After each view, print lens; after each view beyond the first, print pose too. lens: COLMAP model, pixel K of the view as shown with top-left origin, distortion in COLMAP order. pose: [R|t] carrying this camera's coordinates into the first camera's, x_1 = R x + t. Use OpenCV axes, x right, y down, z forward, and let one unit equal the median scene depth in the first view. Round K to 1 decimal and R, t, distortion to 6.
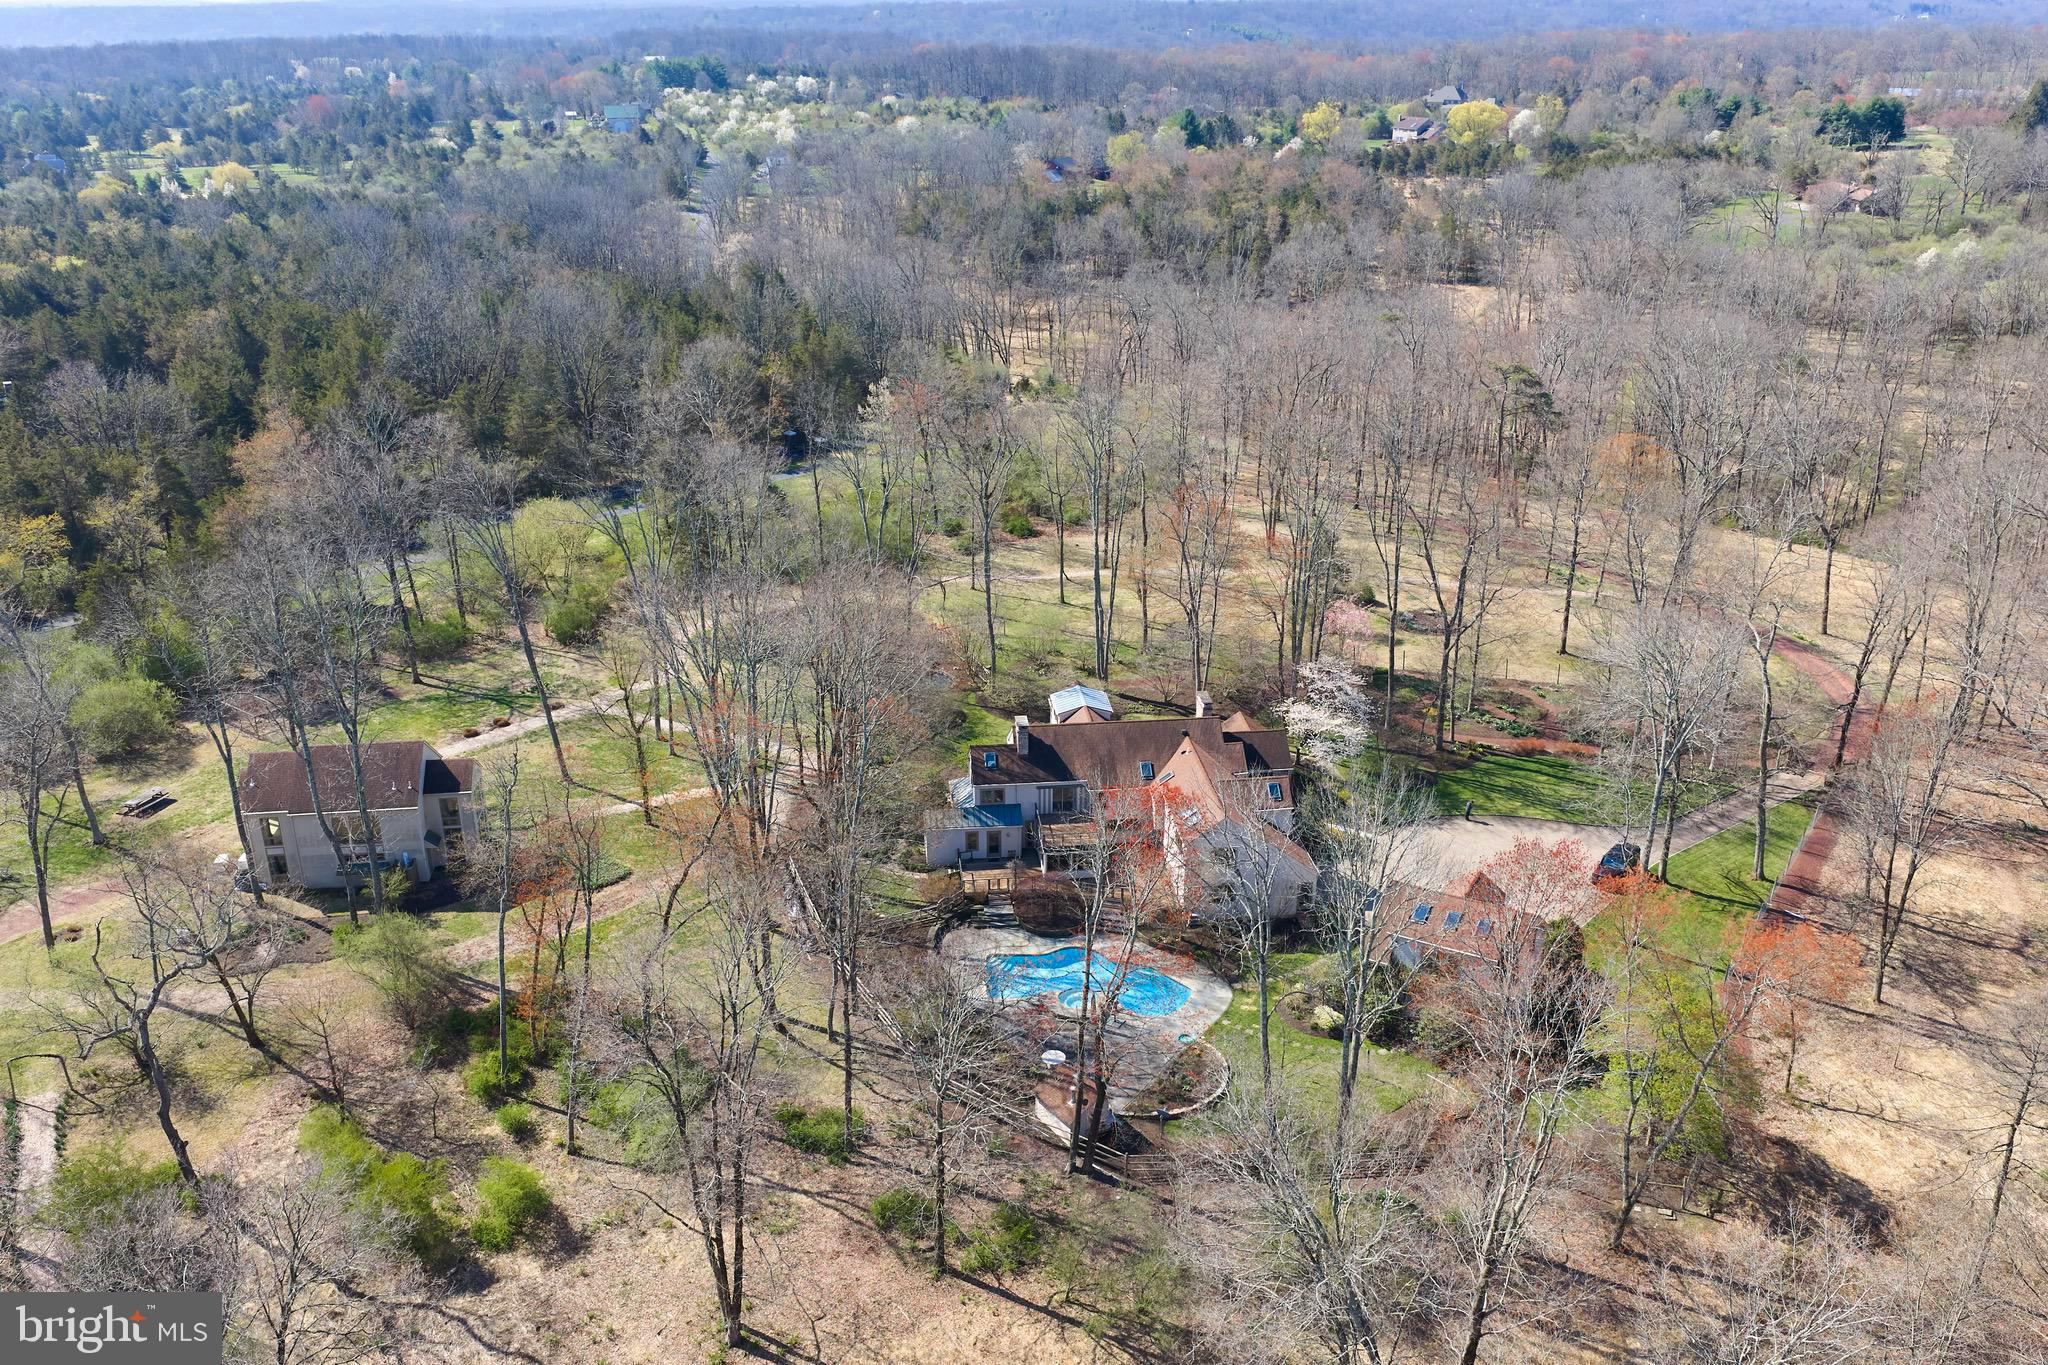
lens RADIAL K [[1706.7, 0, 1016.8], [0, 1706.7, 682.0], [0, 0, 1]] dist [0.028034, -0.037451]
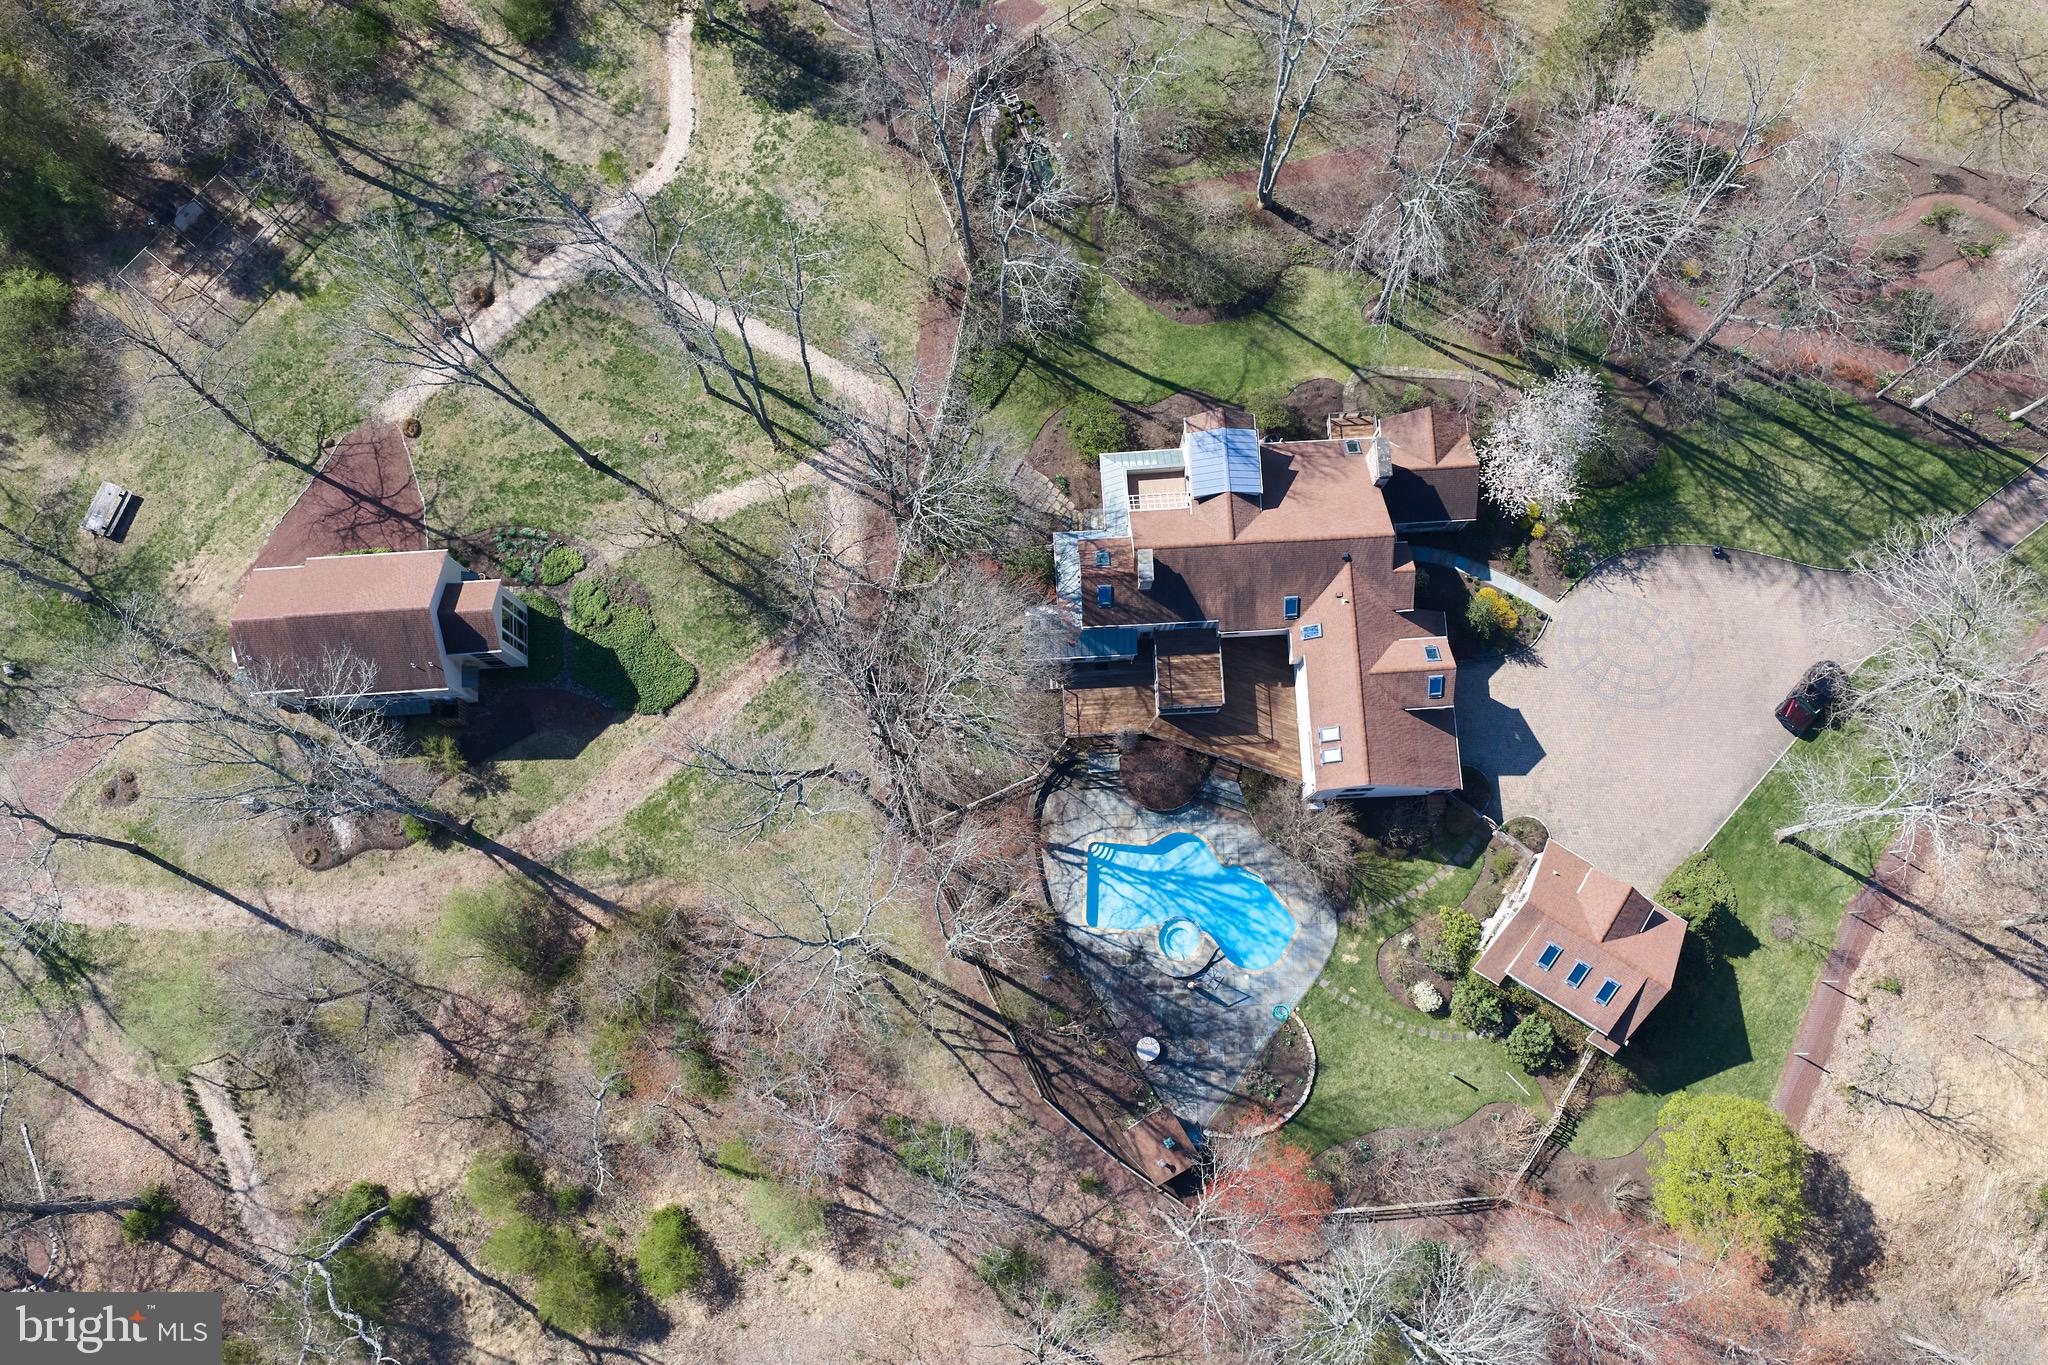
lens RADIAL K [[1706.7, 0, 1029.4], [0, 1706.7, 692.4], [0, 0, 1]] dist [0.028034, -0.037451]
pose [[0.998689, 0.048466, -0.016484, -0.032354], [-0.011794, 0.531171, 0.847182, -0.565780], [0.049815, -0.845877, 0.531046, 0.460723]]
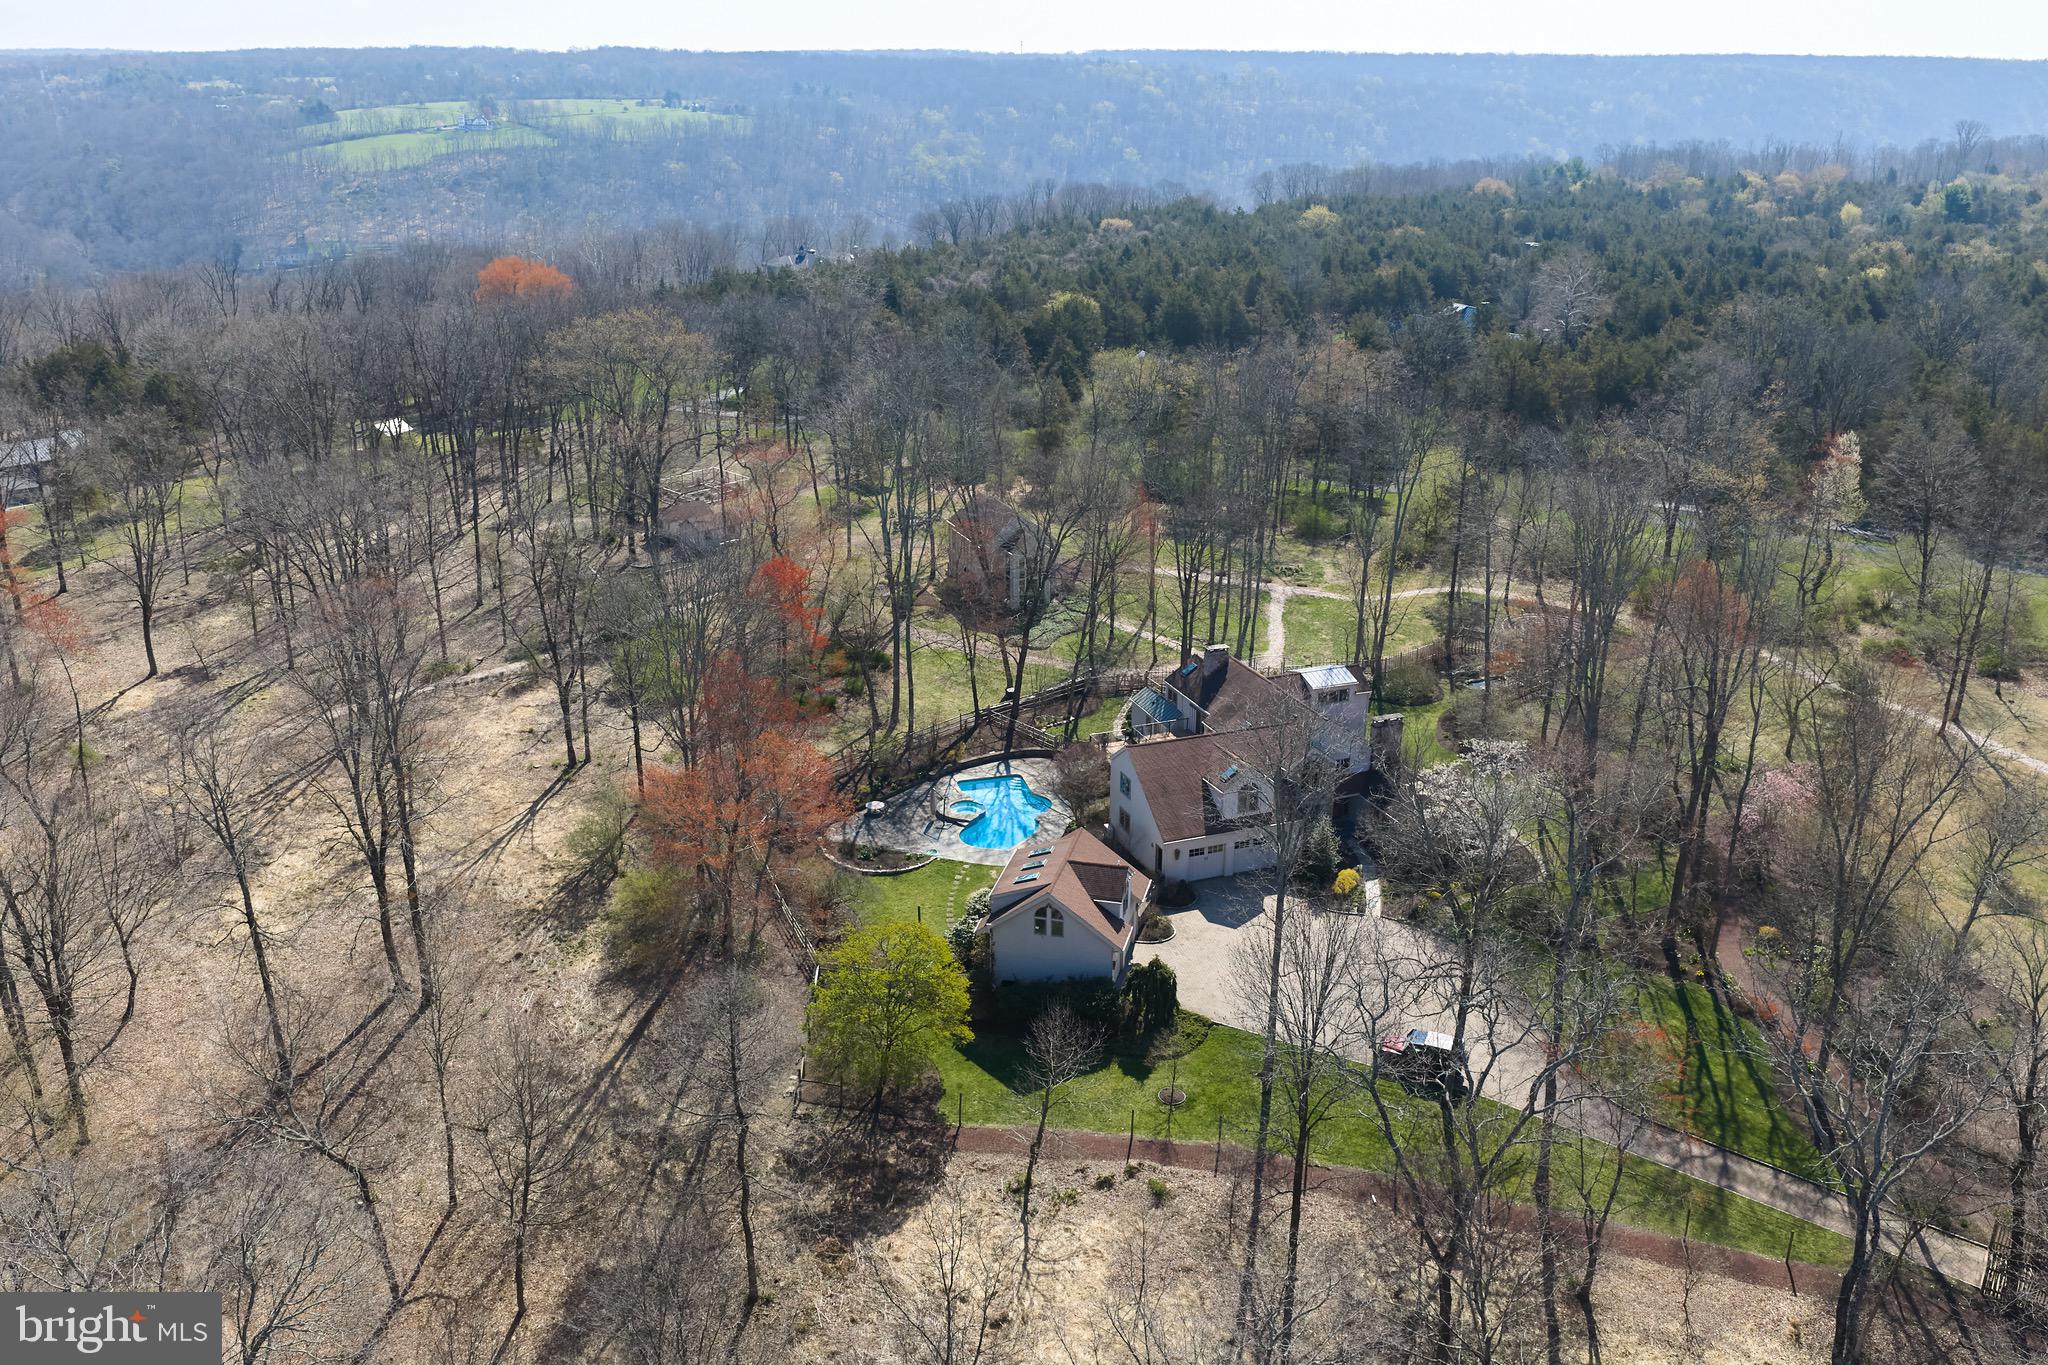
lens RADIAL K [[1706.7, 0, 1025.2], [0, 1706.7, 681.7], [0, 0, 1]] dist [0.028034, -0.037451]
pose [[0.265032, 0.345750, -0.900119, 0.854633], [-0.376264, 0.896580, 0.233603, -0.145314], [0.887797, 0.276770, 0.367716, 0.445431]]
